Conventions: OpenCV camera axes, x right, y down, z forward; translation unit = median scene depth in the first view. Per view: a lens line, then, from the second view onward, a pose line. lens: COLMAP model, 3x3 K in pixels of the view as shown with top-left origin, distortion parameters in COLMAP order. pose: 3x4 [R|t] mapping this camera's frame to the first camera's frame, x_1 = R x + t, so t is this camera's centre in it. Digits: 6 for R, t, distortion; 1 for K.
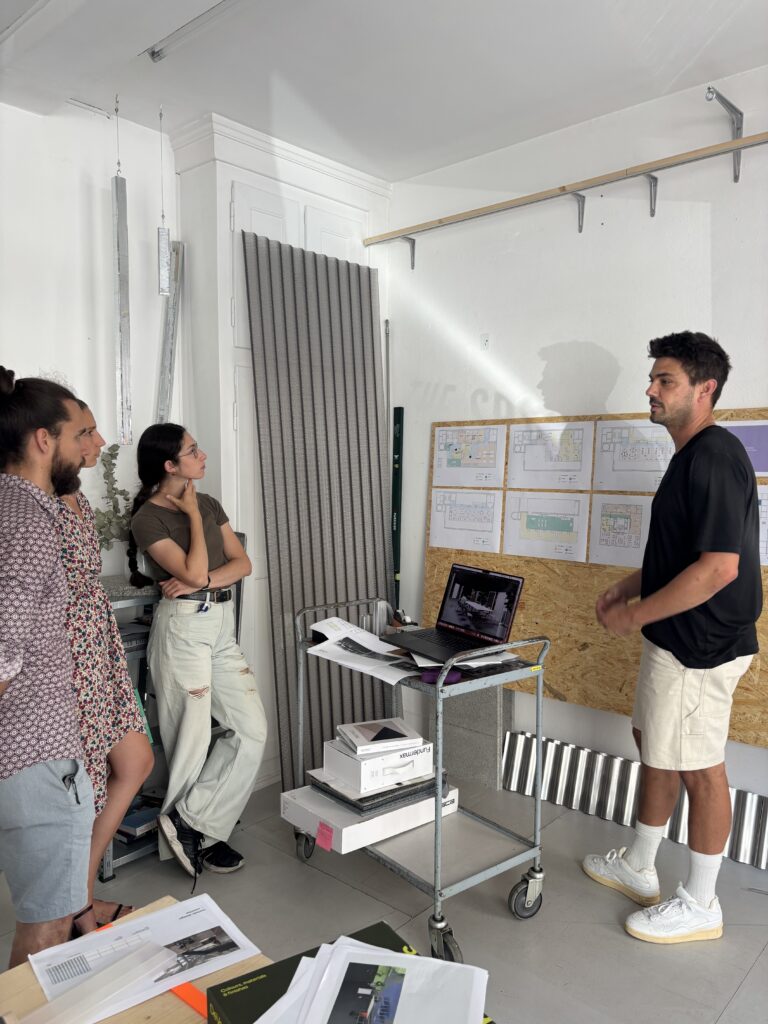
lens RADIAL K [[763.4, 0, 384.0], [0, 763.4, 512.0], [0, 0, 1]] dist [0.096902, -0.135473]
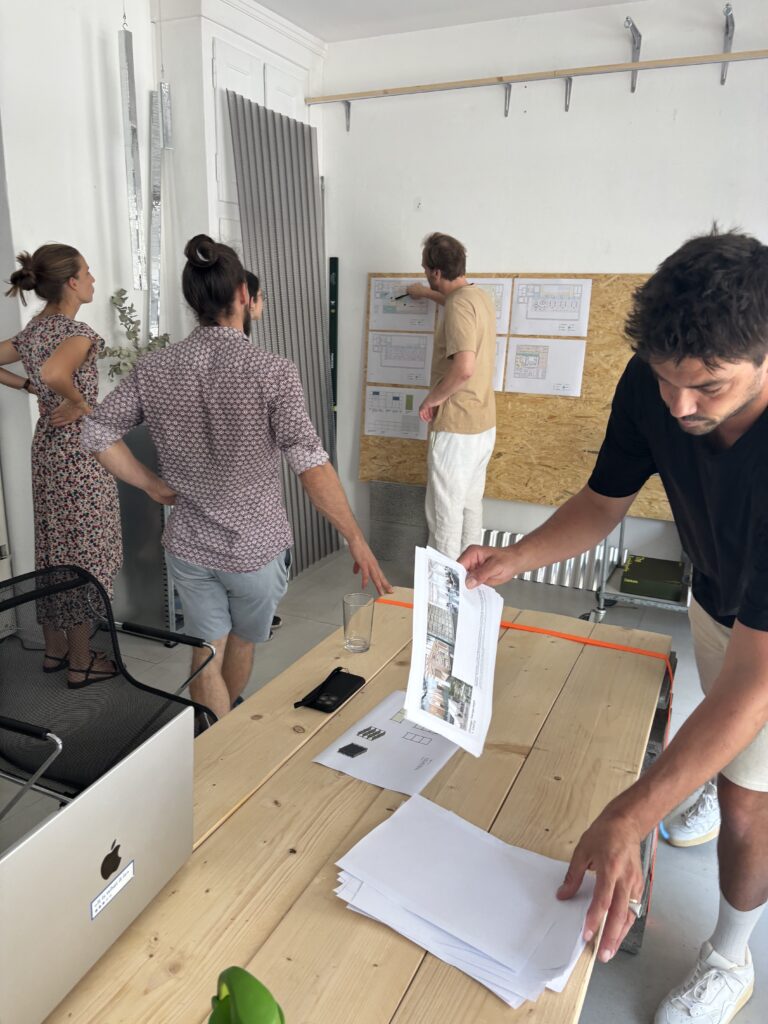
lens RADIAL K [[775.9, 0, 384.0], [0, 775.9, 512.0], [0, 0, 1]] dist [0.007940, 0.004735]
pose [[0.953027, -0.066346, 0.295528, -0.331037], [0.004600, 0.978772, 0.204900, -0.004262], [-0.302849, -0.193916, 0.933102, -0.205433]]
